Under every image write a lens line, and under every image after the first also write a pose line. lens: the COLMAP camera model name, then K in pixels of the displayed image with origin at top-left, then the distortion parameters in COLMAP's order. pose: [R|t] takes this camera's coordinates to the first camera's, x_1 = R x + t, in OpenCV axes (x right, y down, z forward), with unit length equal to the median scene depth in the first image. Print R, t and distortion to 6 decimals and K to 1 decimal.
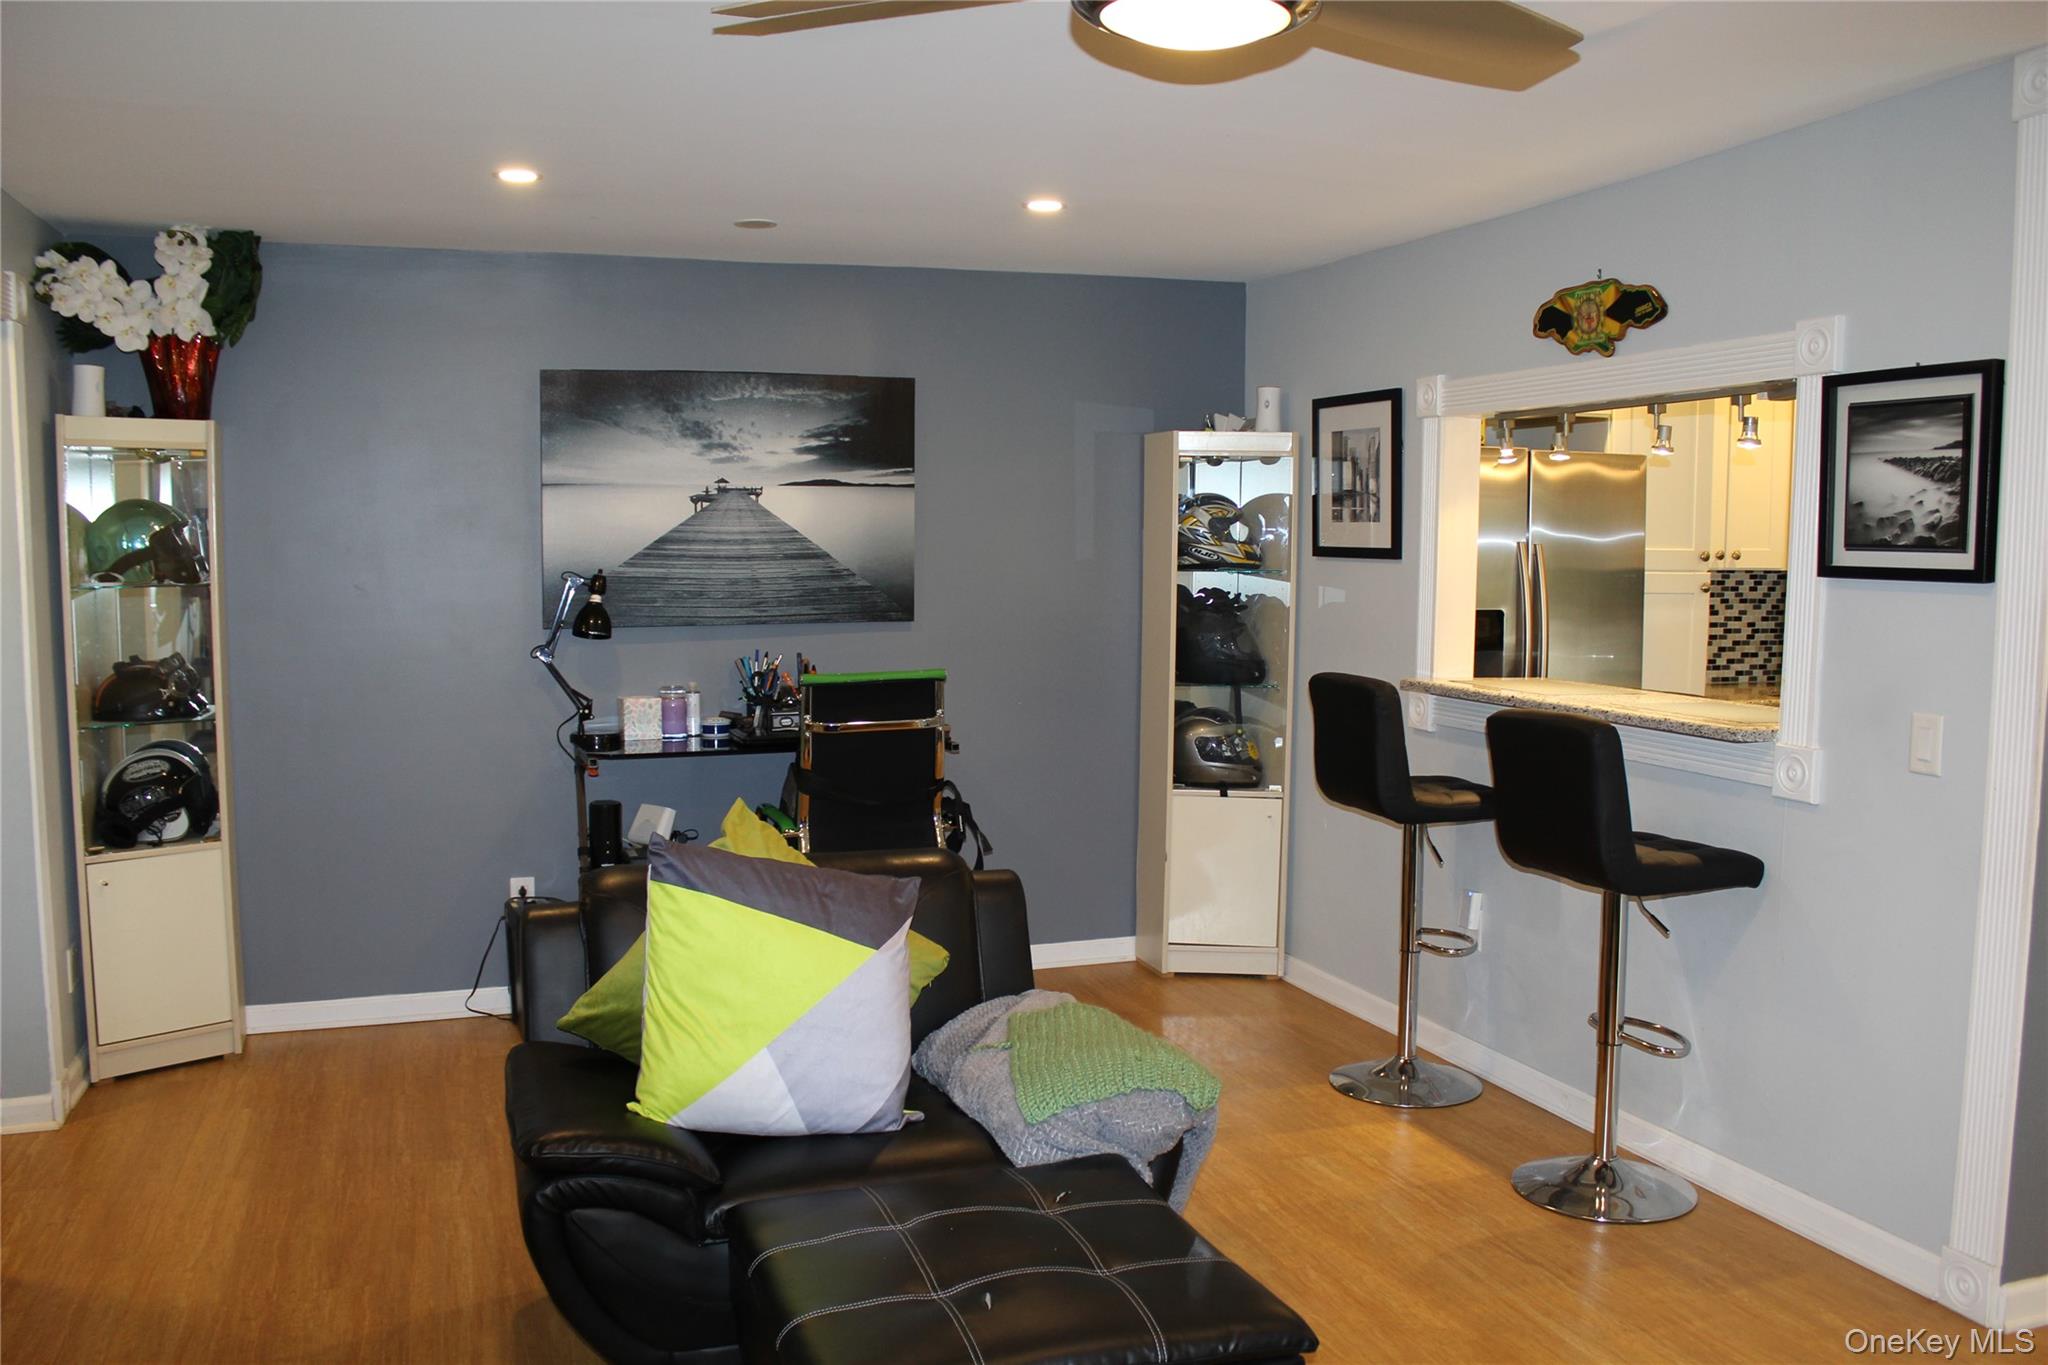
lens RADIAL K [[1693.9, 0, 1019.4], [0, 1693.9, 688.6], [0, 0, 1]] dist [-0.154290, 0.109681]
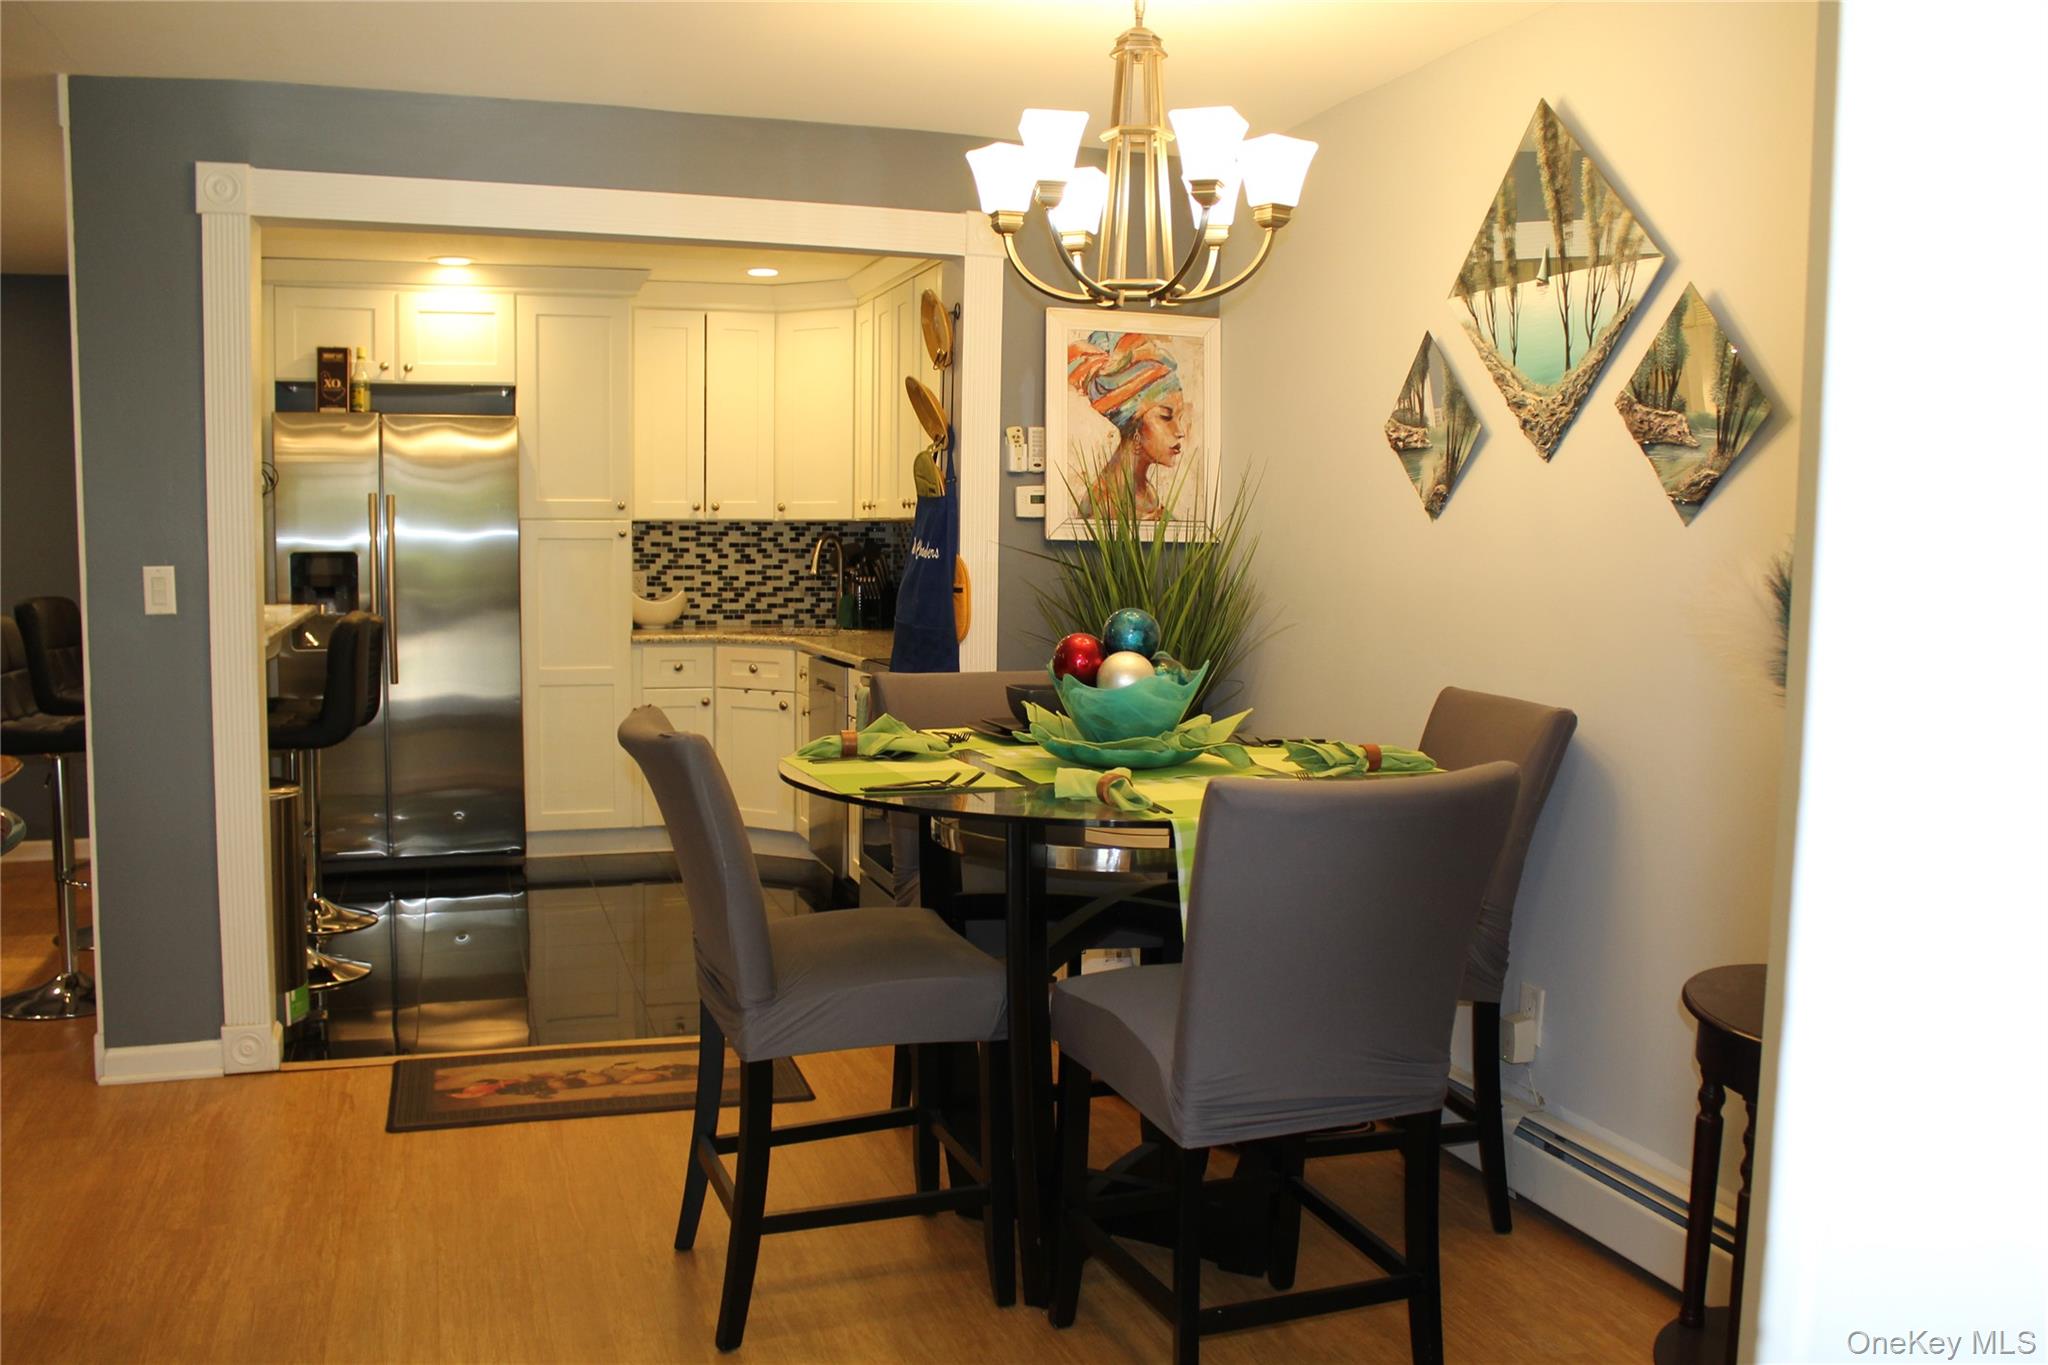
lens RADIAL K [[1693.9, 0, 1027.2], [0, 1693.9, 670.5], [0, 0, 1]] dist [-0.154290, 0.109681]
pose [[0.999988, 0.001803, 0.004484, 0.776976], [-0.001757, 0.999947, -0.010173, 0.049060], [-0.004502, 0.010165, 0.999938, -0.160258]]
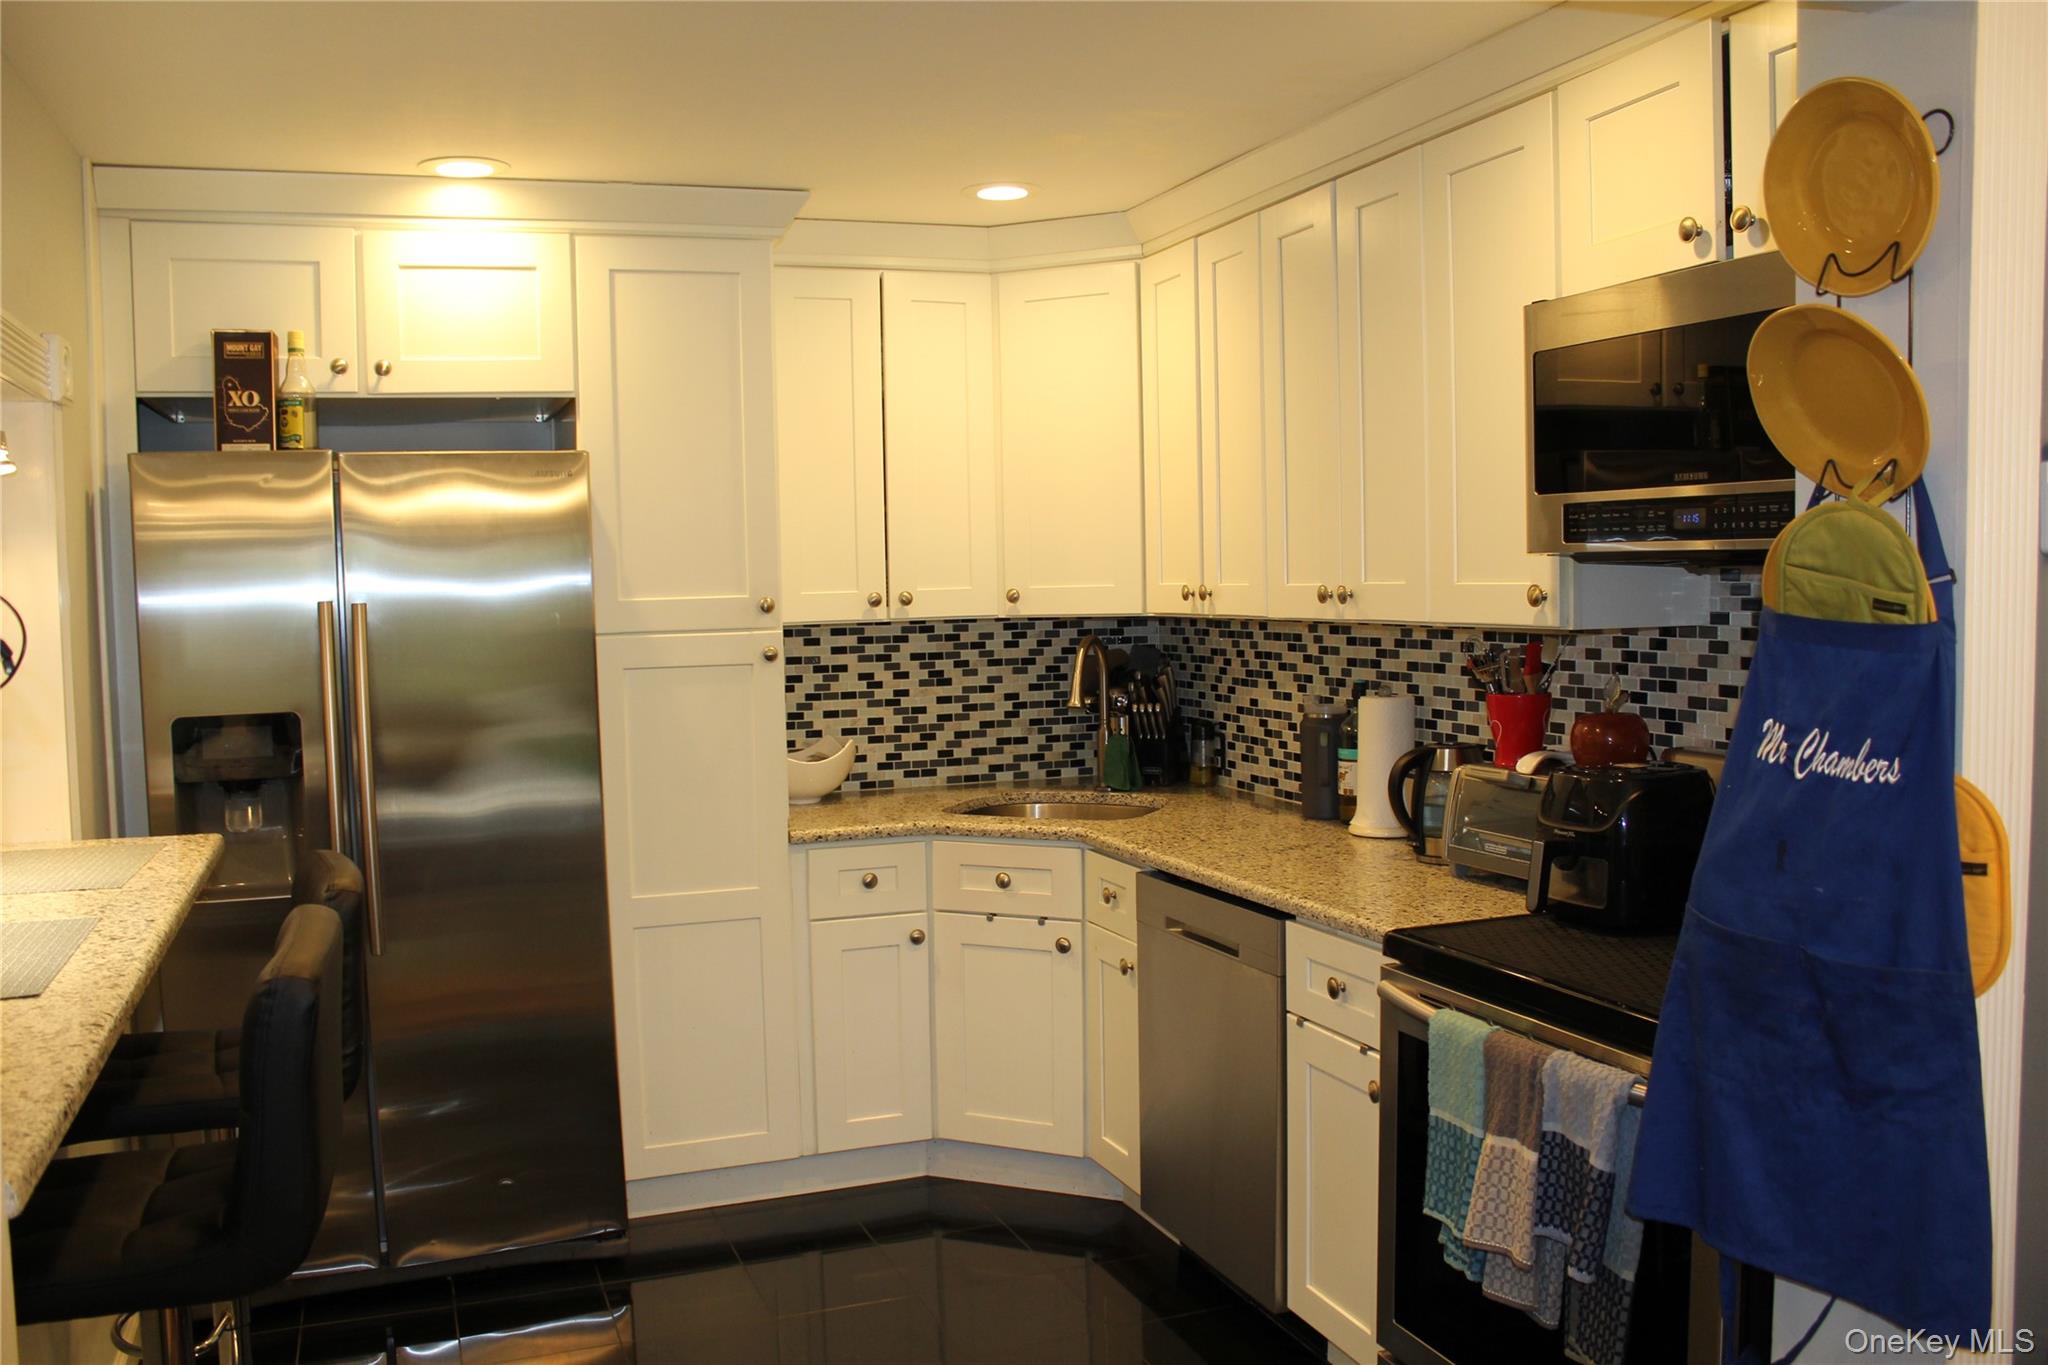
lens RADIAL K [[1693.9, 0, 1017.7], [0, 1693.9, 681.6], [0, 0, 1]] dist [-0.154290, 0.109681]
pose [[0.999027, -0.030592, 0.031759, 0.555012], [0.031466, 0.999129, -0.027399, -0.033581], [-0.030893, 0.028372, 0.999120, 0.391990]]
